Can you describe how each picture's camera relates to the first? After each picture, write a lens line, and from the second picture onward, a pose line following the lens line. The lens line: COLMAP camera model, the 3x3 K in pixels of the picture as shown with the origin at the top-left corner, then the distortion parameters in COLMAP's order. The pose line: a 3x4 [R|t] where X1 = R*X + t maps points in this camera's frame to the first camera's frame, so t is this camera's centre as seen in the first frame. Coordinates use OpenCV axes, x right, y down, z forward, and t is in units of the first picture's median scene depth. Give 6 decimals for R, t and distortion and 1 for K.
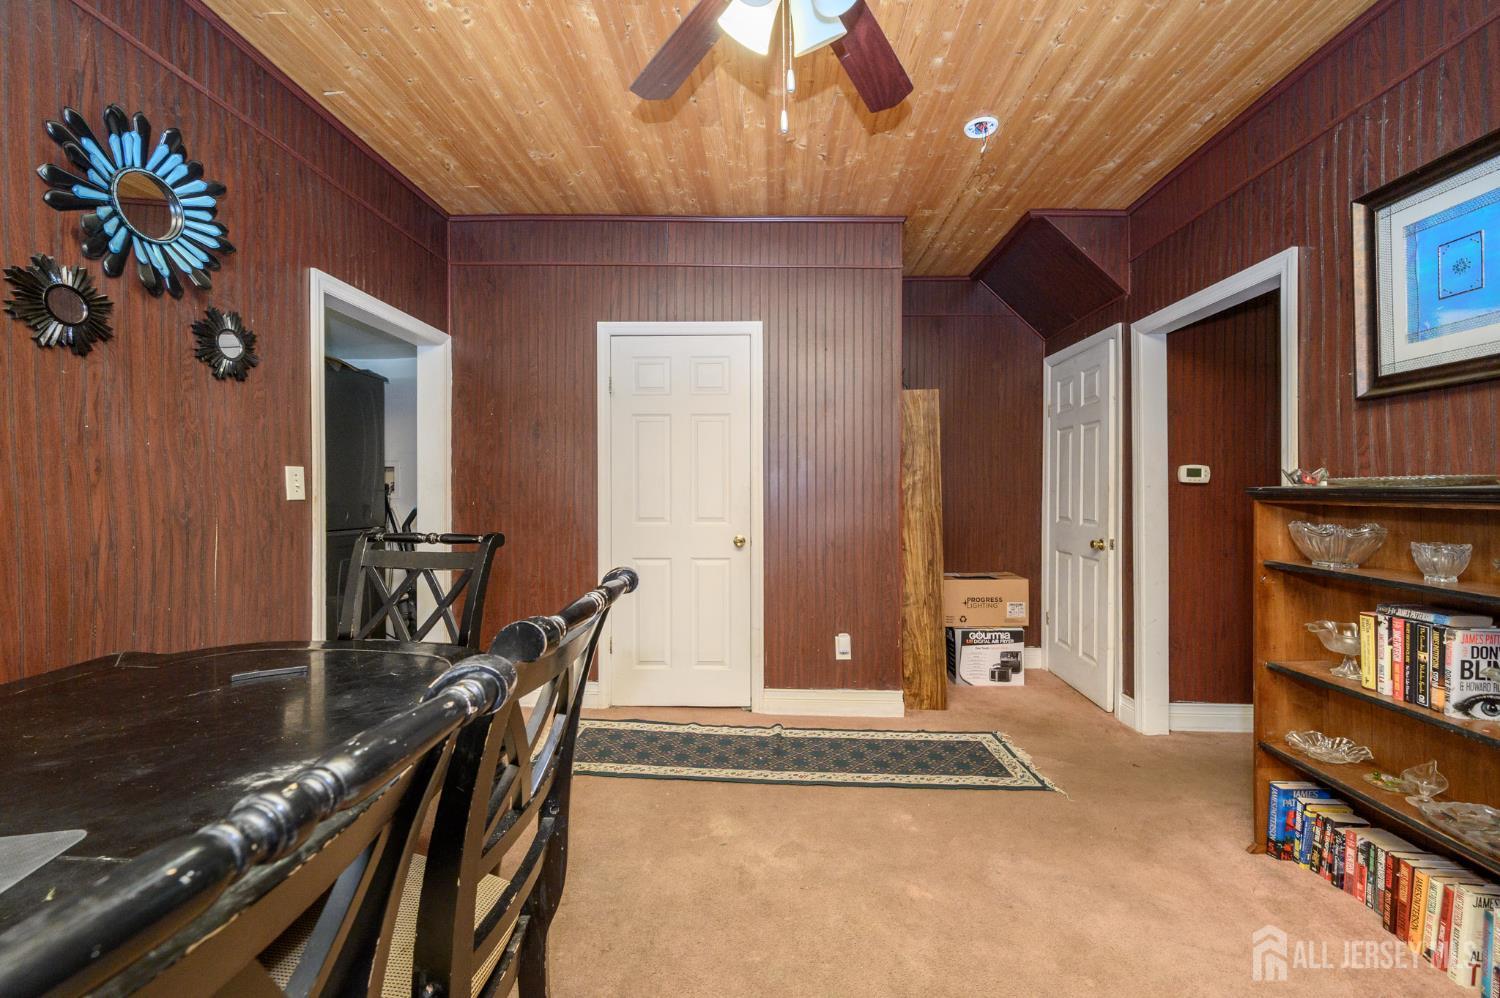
lens RADIAL K [[594.0, 0, 748.7], [0, 594.0, 498.3], [0, 0, 1]] dist [0.001300, 0.000093]
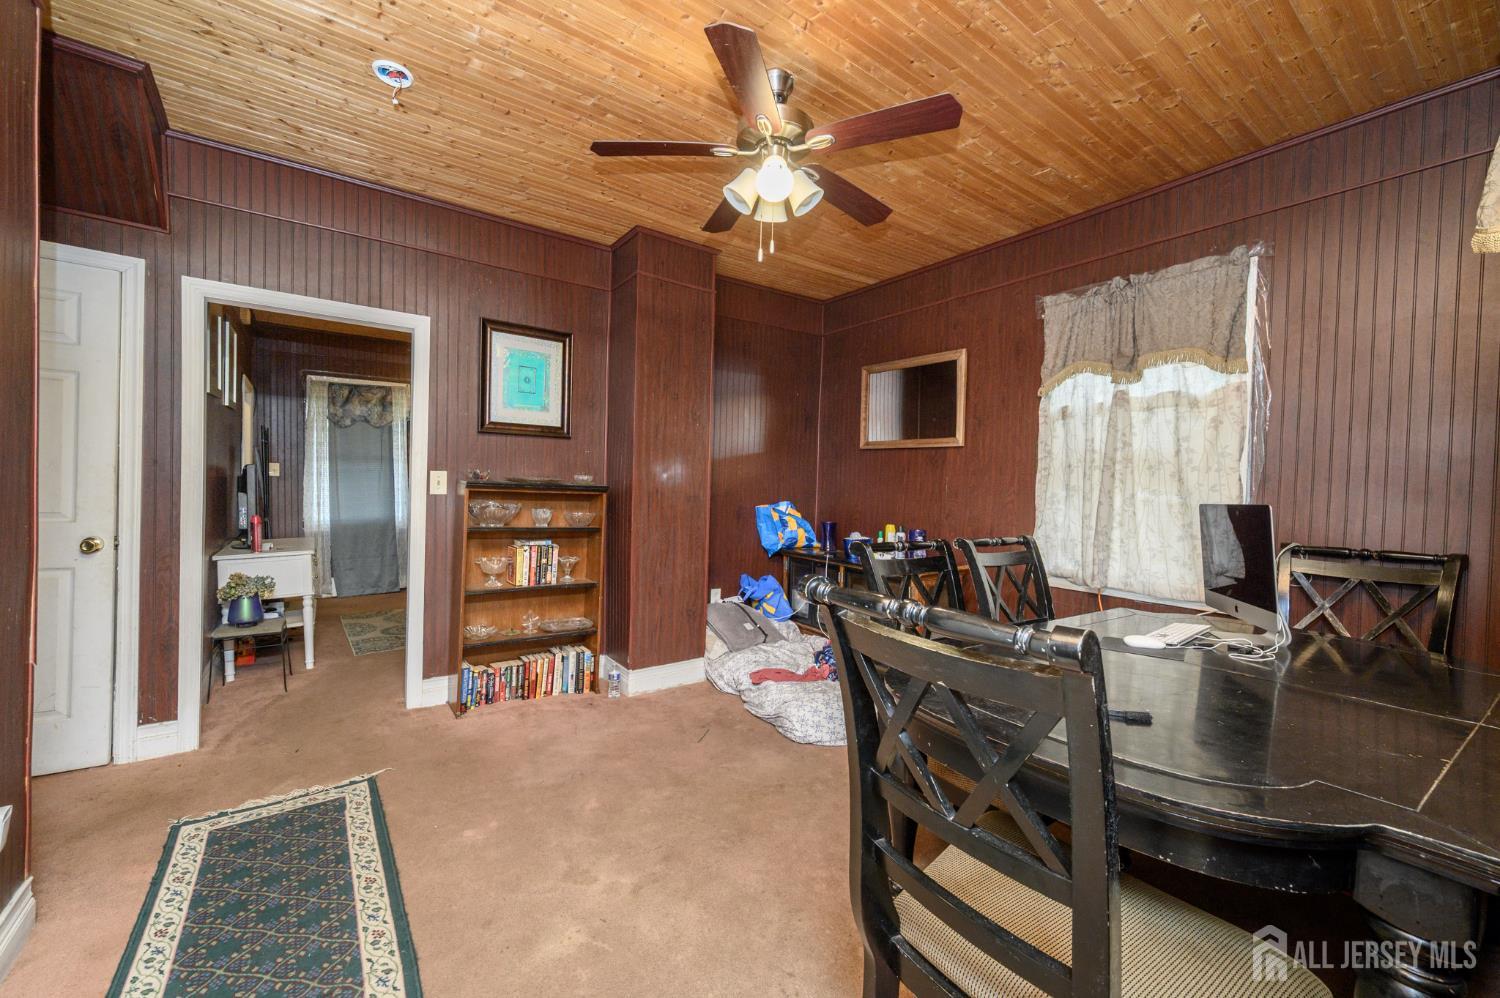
lens RADIAL K [[594.0, 0, 748.7], [0, 594.0, 498.3], [0, 0, 1]] dist [0.001300, 0.000093]
pose [[-0.622312, -0.031277, 0.782145, -0.719839], [-0.020108, 0.999510, 0.023970, -0.021008], [-0.782511, -0.000811, -0.622636, 1.233947]]
